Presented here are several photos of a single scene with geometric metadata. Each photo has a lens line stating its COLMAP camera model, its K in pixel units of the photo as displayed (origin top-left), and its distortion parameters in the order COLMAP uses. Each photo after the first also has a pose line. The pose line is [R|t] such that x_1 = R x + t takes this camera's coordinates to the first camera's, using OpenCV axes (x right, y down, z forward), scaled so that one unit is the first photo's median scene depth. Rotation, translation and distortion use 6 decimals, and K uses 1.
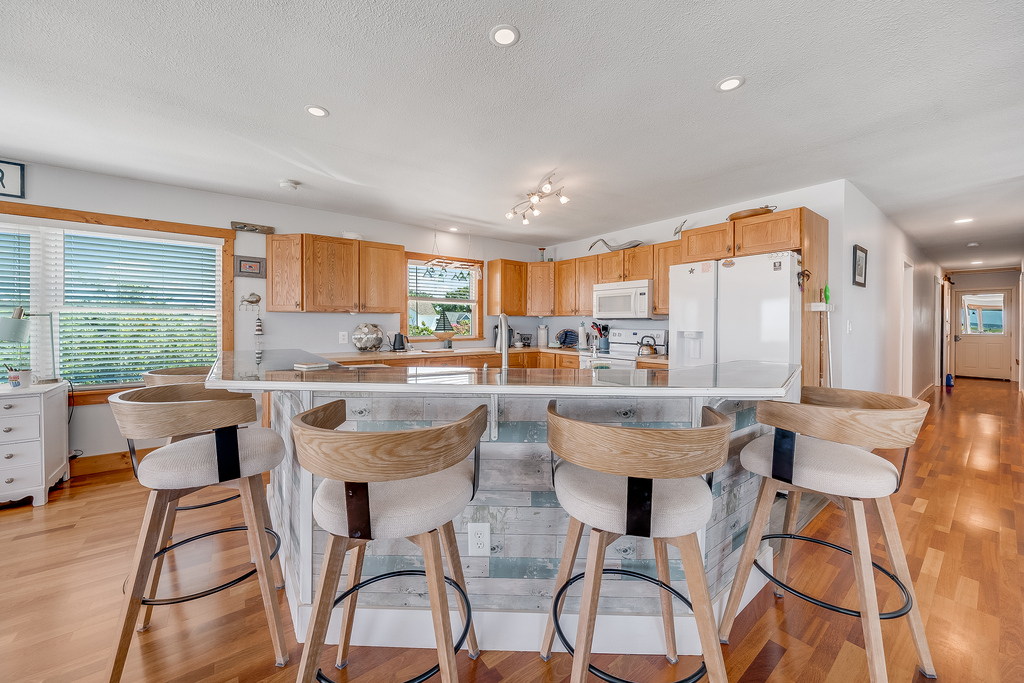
lens RADIAL K [[382.6, 0, 517.2], [0, 382.6, 327.7], [0, 0, 1]] dist [-0.012265, 0.001768]
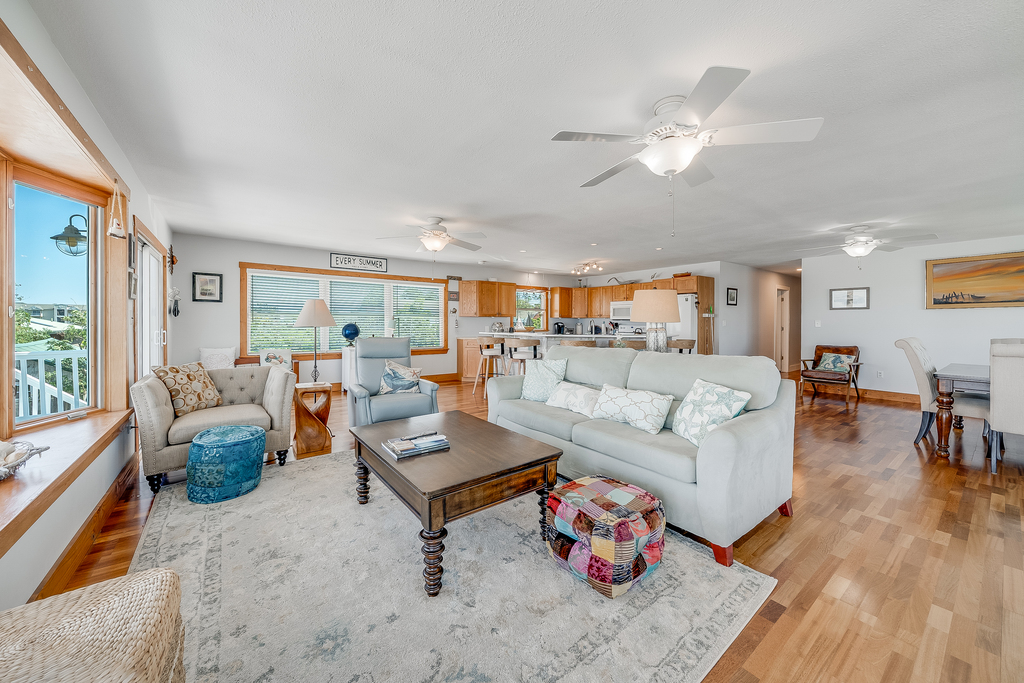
lens RADIAL K [[382.6, 0, 514.2], [0, 382.6, 327.5], [0, 0, 1]] dist [-0.012265, 0.001768]
pose [[0.999855, 0.000183, -0.017038, -0.252707], [-0.000133, 0.999996, 0.002903, 0.010594], [0.017039, -0.002900, 0.999851, -0.932149]]
